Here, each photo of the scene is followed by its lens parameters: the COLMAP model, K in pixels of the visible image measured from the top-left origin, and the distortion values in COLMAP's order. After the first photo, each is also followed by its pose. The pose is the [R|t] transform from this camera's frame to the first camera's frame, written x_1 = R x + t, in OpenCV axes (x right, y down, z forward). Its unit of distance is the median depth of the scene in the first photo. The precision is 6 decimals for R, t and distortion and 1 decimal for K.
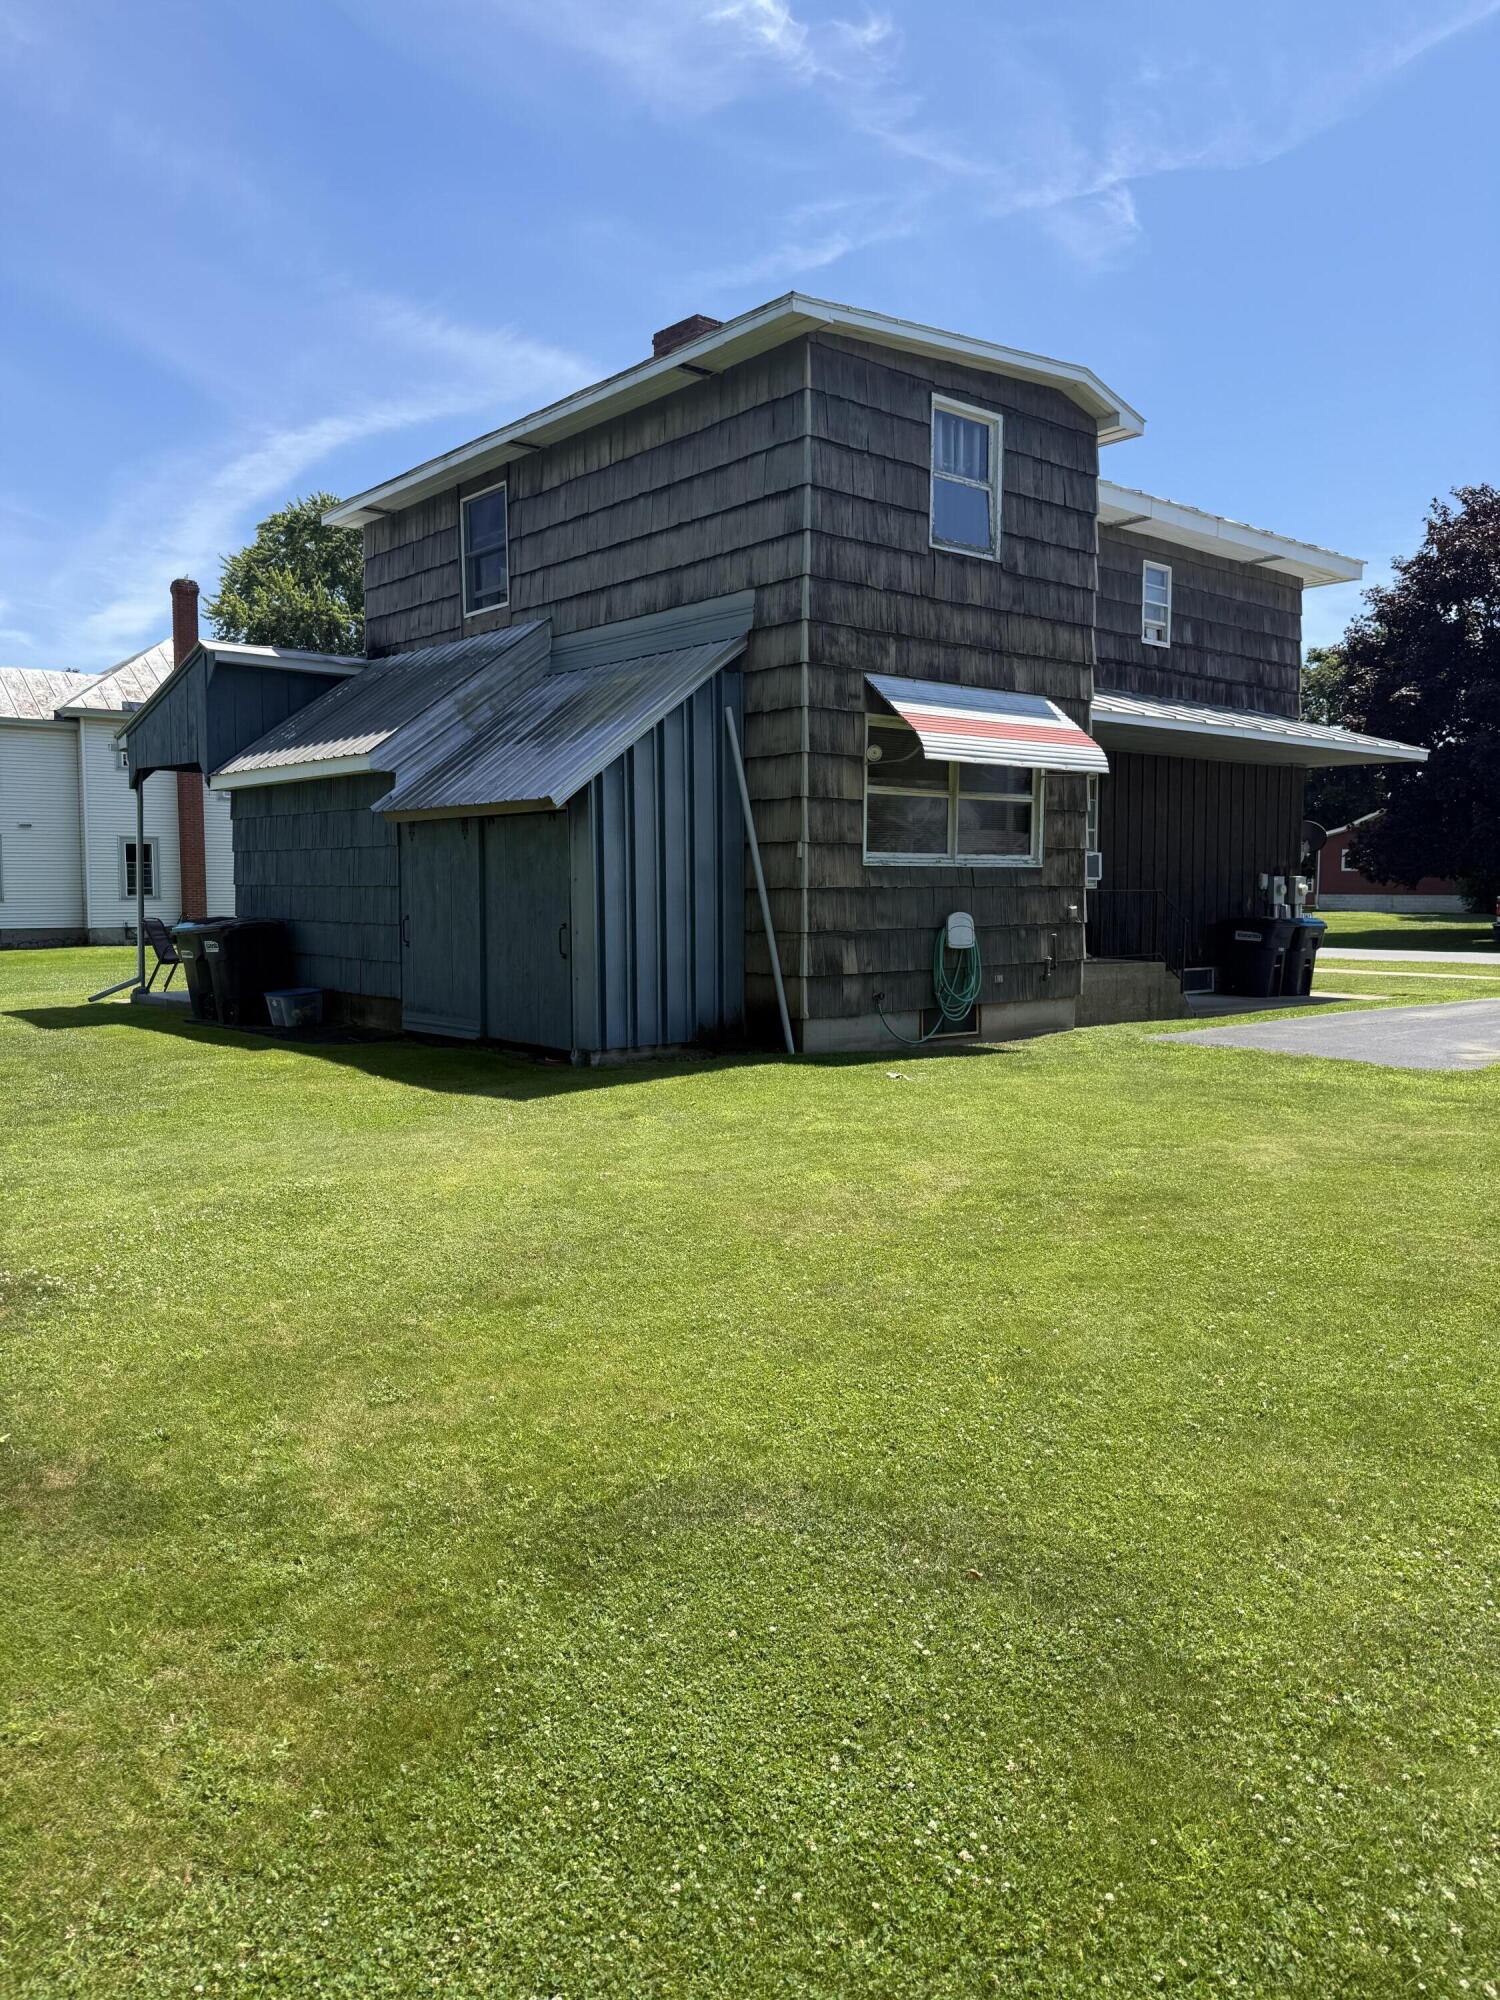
lens RADIAL K [[1418.8, 0, 743.8], [0, 1418.8, 1011.4], [0, 0, 1]] dist [0.038905, -0.038042]
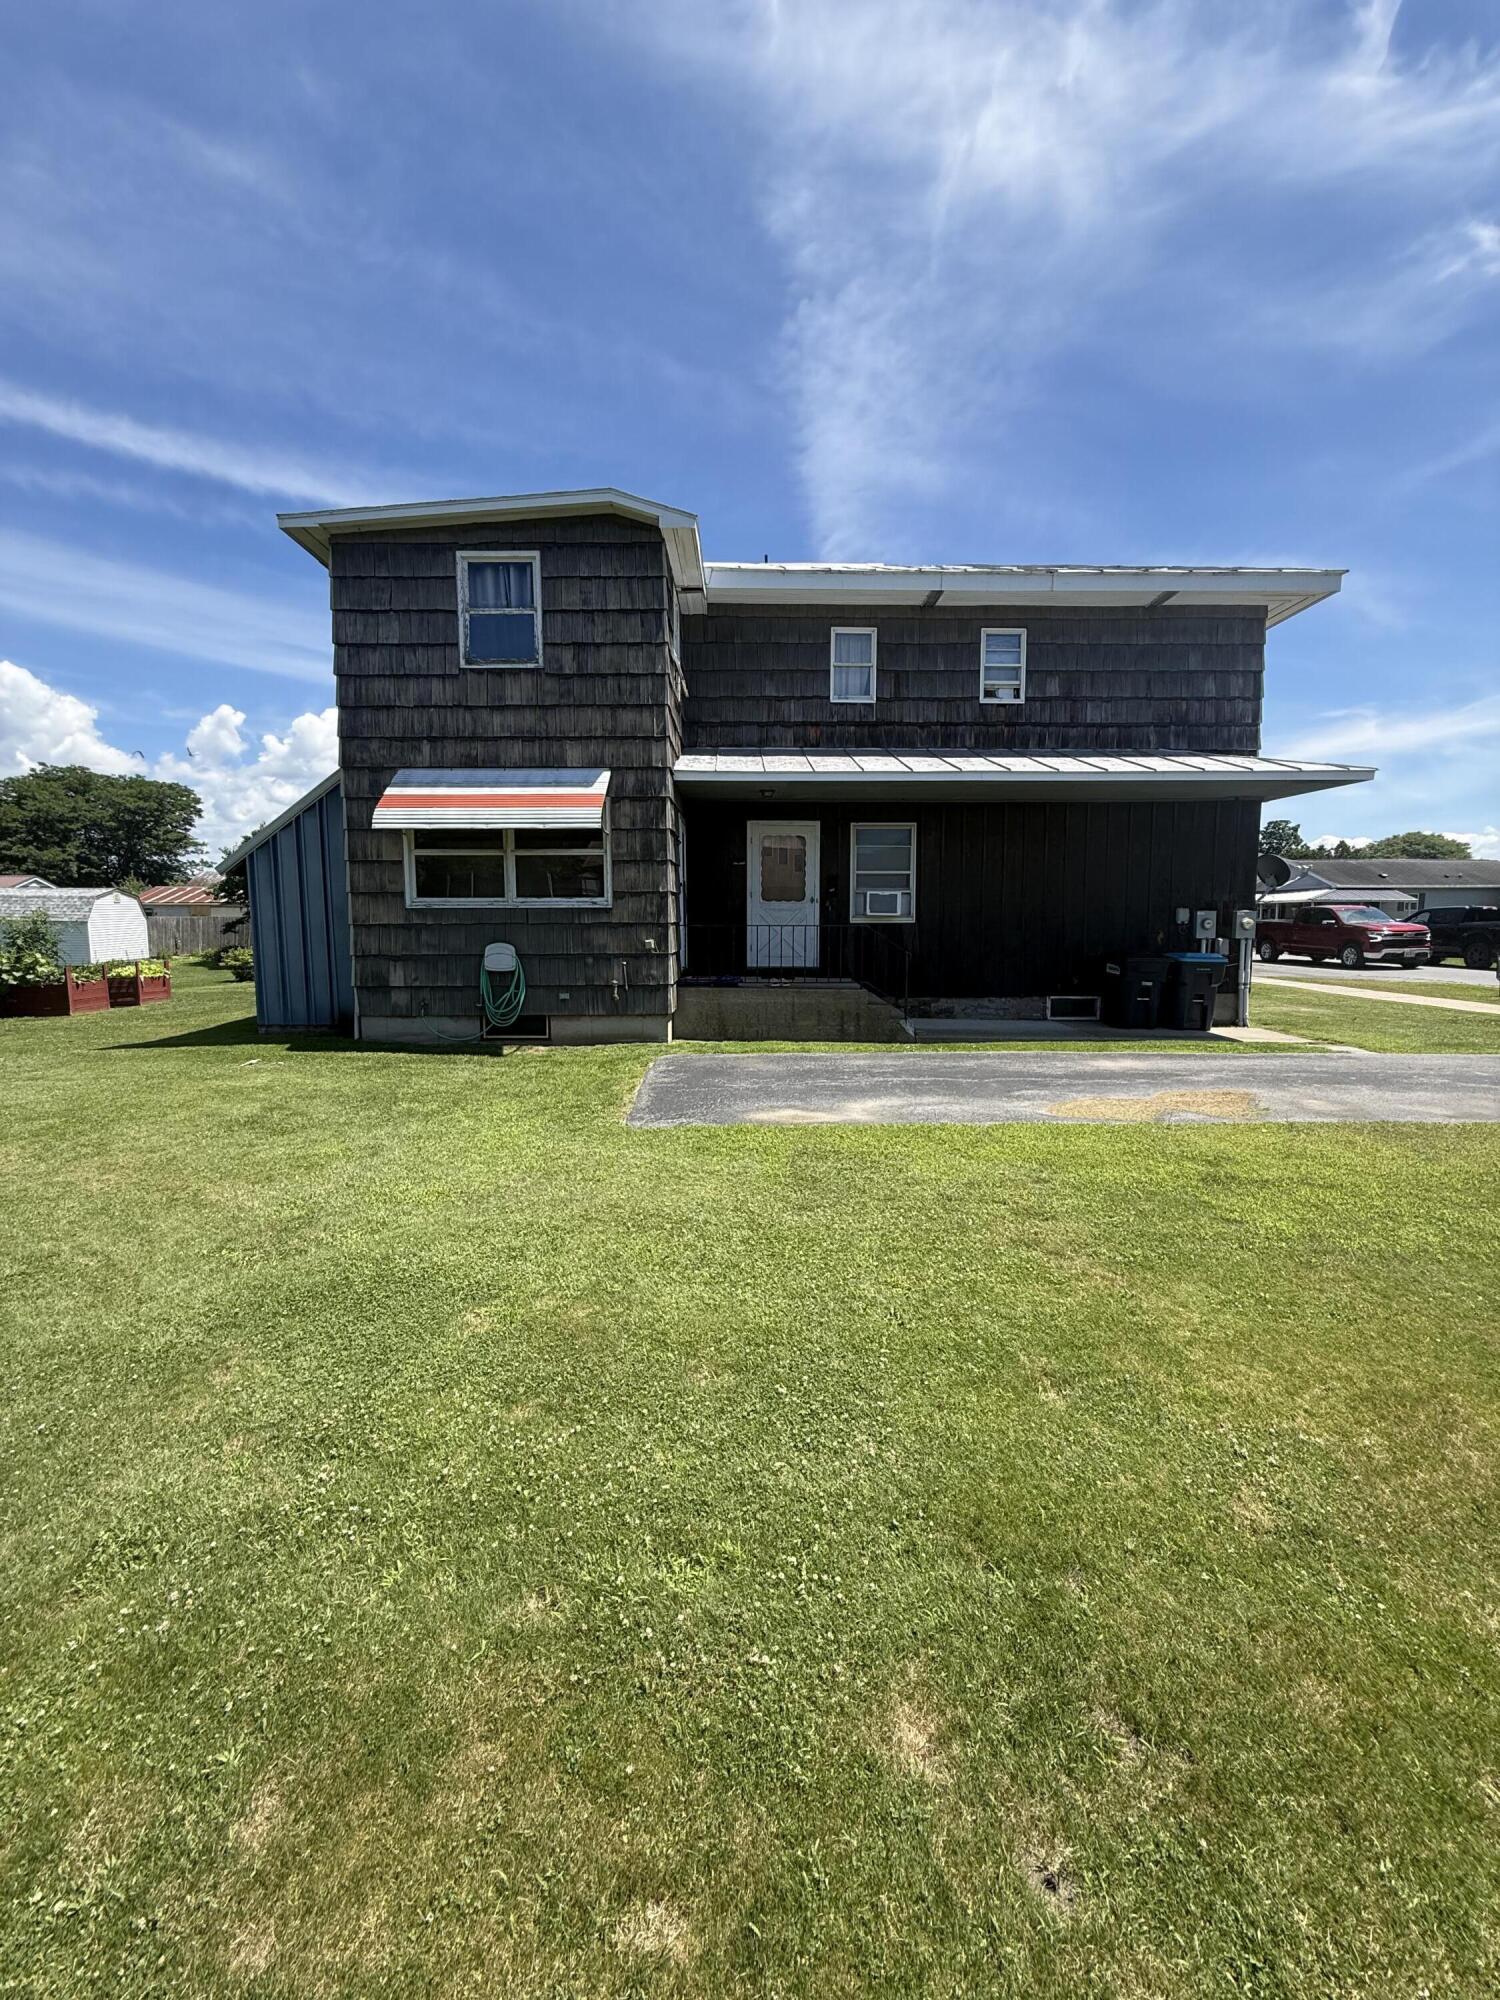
lens RADIAL K [[797.8, 0, 748.7], [0, 797.8, 984.7], [0, 0, 1]] dist [0.000125, 0.000137]
pose [[0.762195, 0.056418, -0.644885, 0.796552], [-0.055325, 0.998227, 0.021942, -0.060261], [0.644980, 0.018955, 0.763965, 0.586283]]
